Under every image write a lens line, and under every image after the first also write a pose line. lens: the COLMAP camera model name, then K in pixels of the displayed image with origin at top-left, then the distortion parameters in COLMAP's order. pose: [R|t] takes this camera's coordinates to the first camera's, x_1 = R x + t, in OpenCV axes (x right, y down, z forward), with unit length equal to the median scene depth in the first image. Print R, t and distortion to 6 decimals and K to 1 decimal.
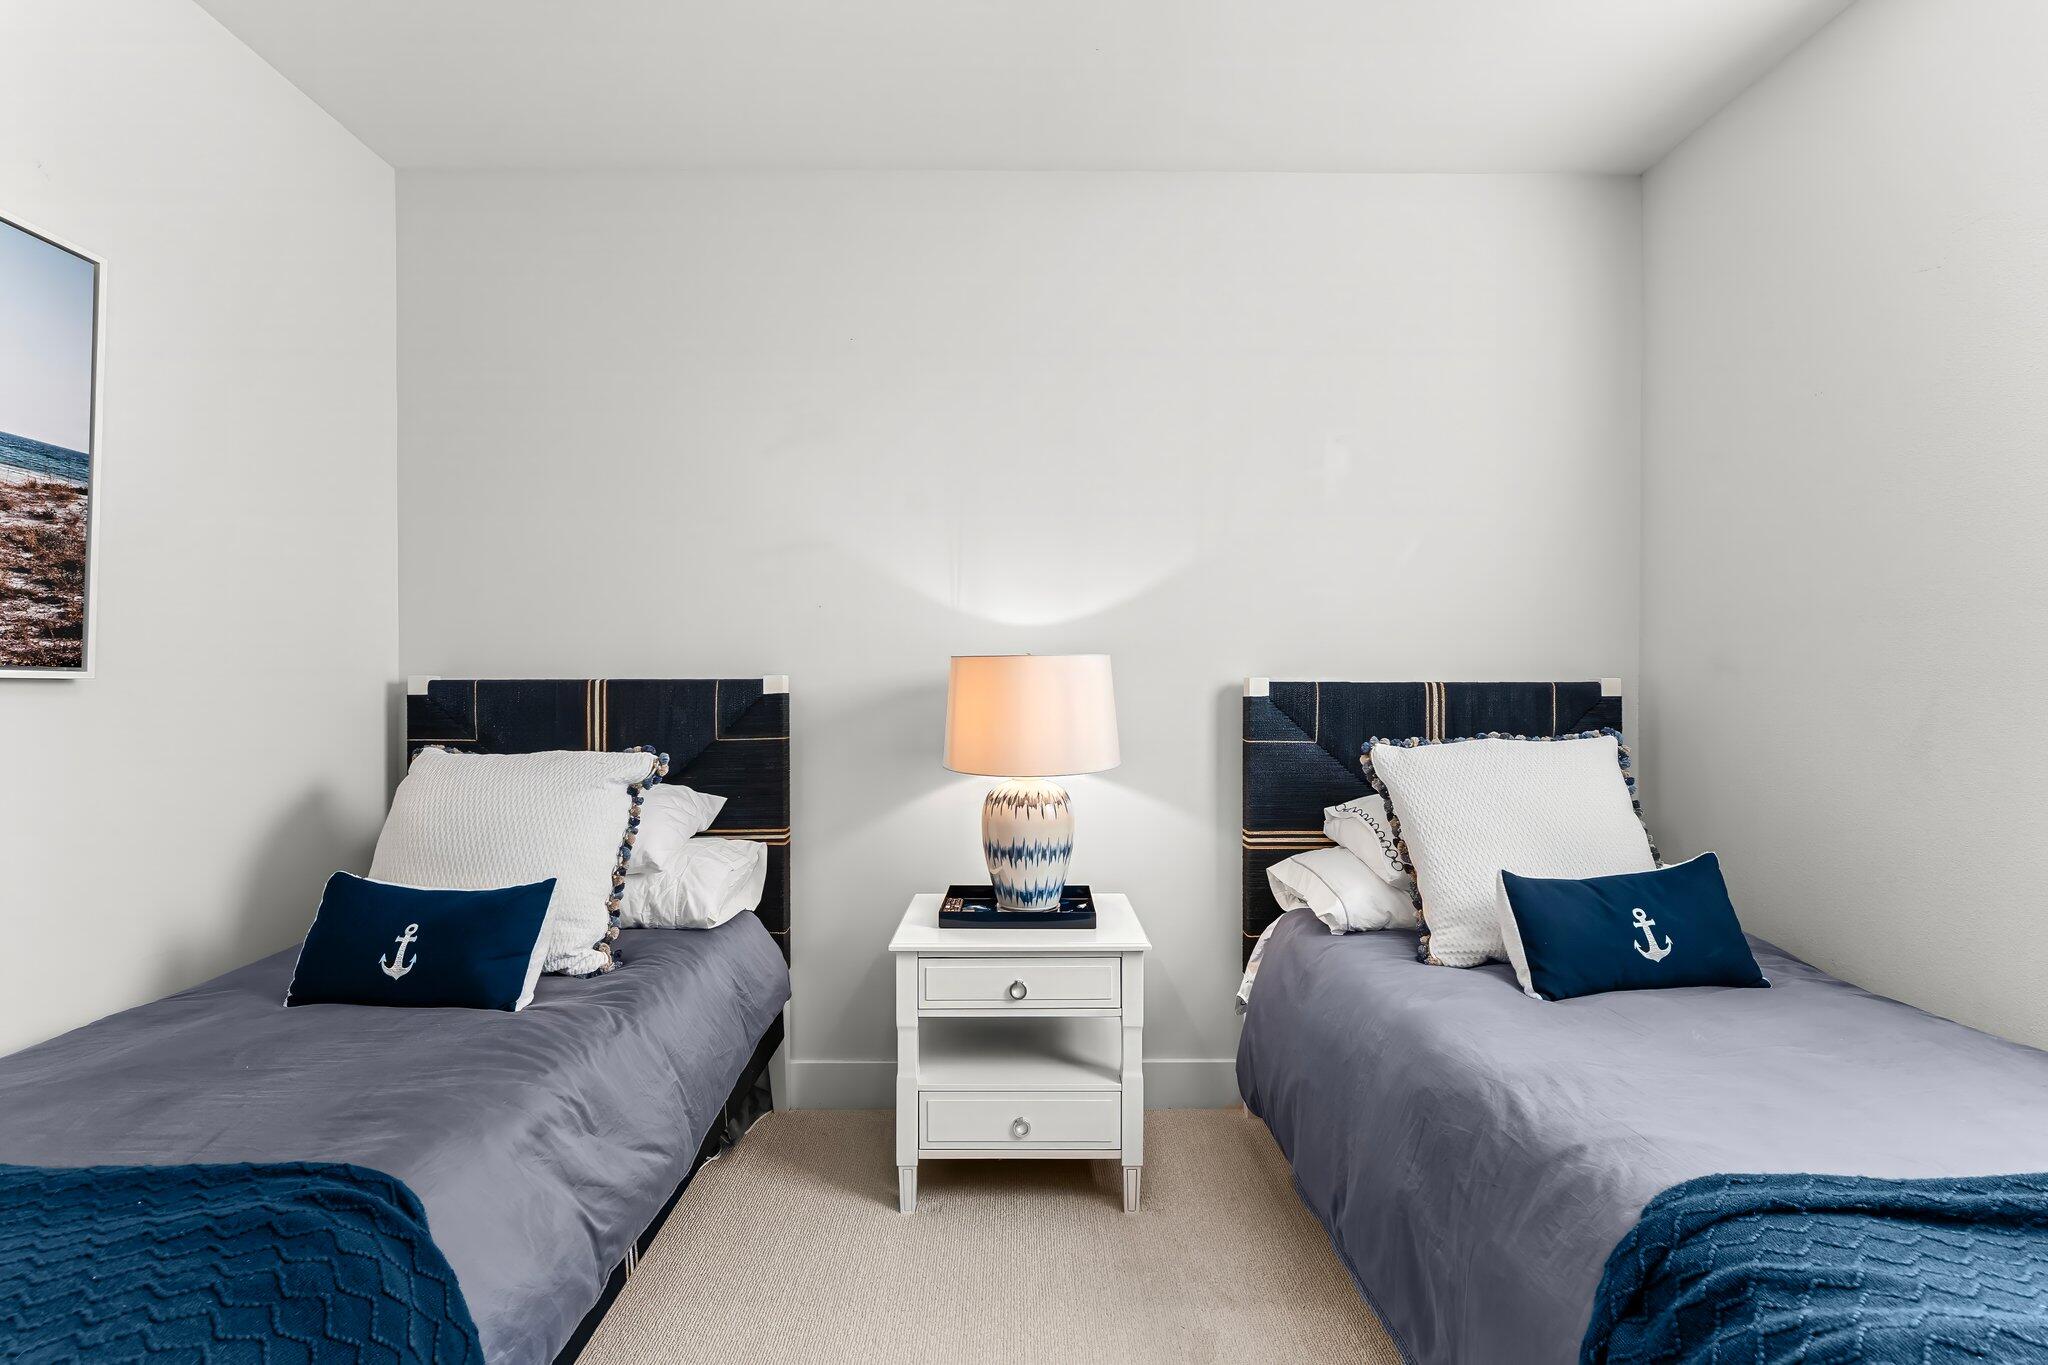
lens RADIAL K [[847.3, 0, 1024.7], [0, 847.3, 681.2], [0, 0, 1]] dist [0.002877, -0.000904]
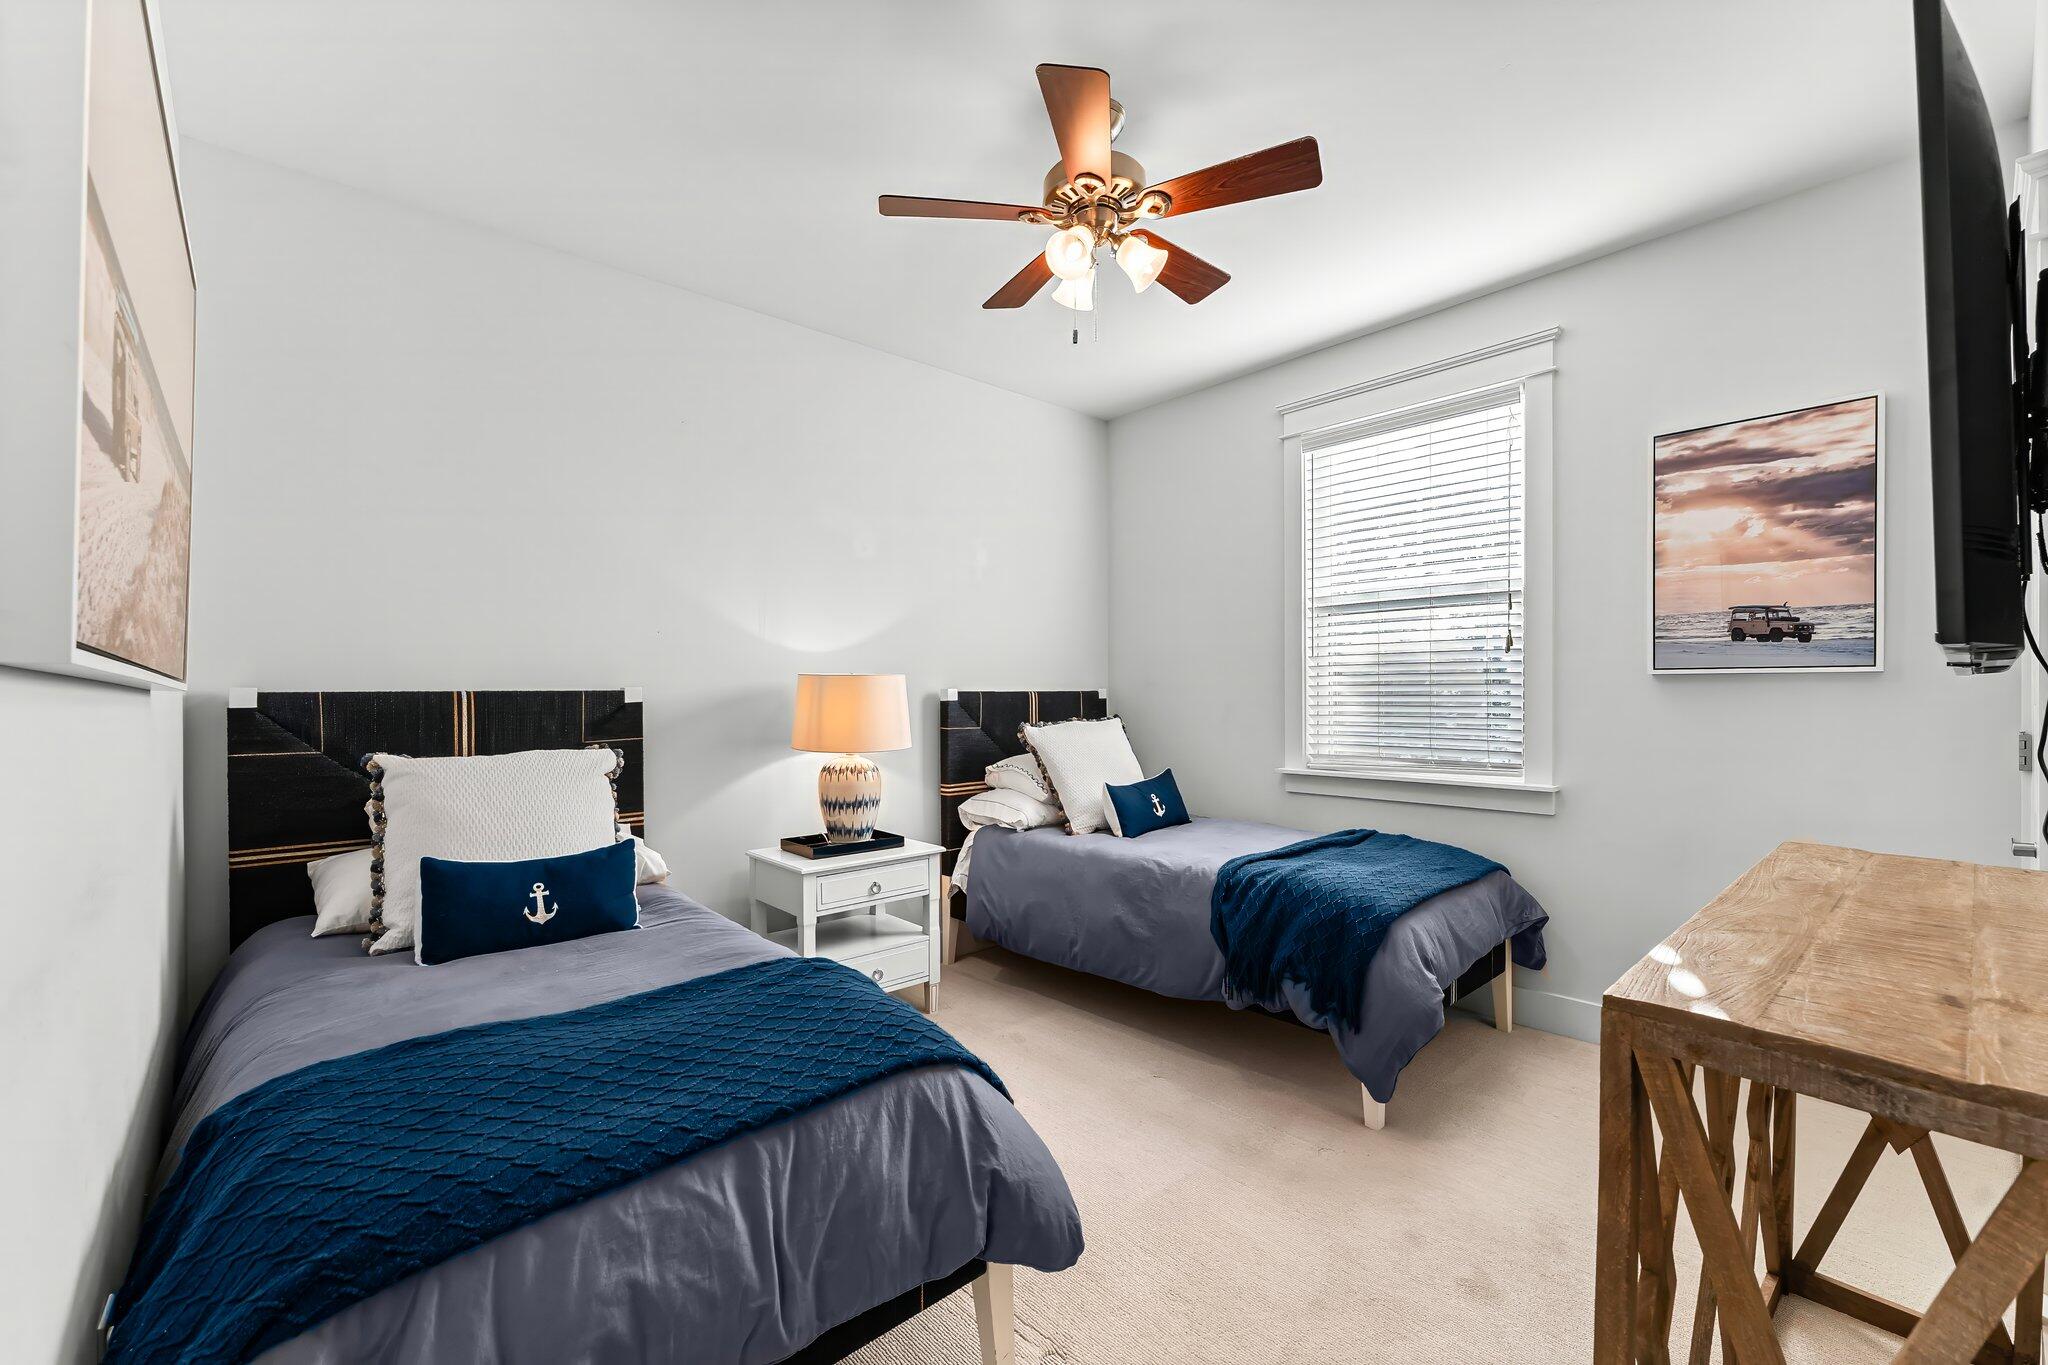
lens RADIAL K [[847.3, 0, 1026.2], [0, 847.3, 684.3], [0, 0, 1]] dist [0.002877, -0.000904]
pose [[0.750286, 0.002364, 0.661110, -0.769769], [0.003122, 0.999970, -0.007119, -0.001003], [-0.661107, 0.007406, 0.750255, -0.339192]]
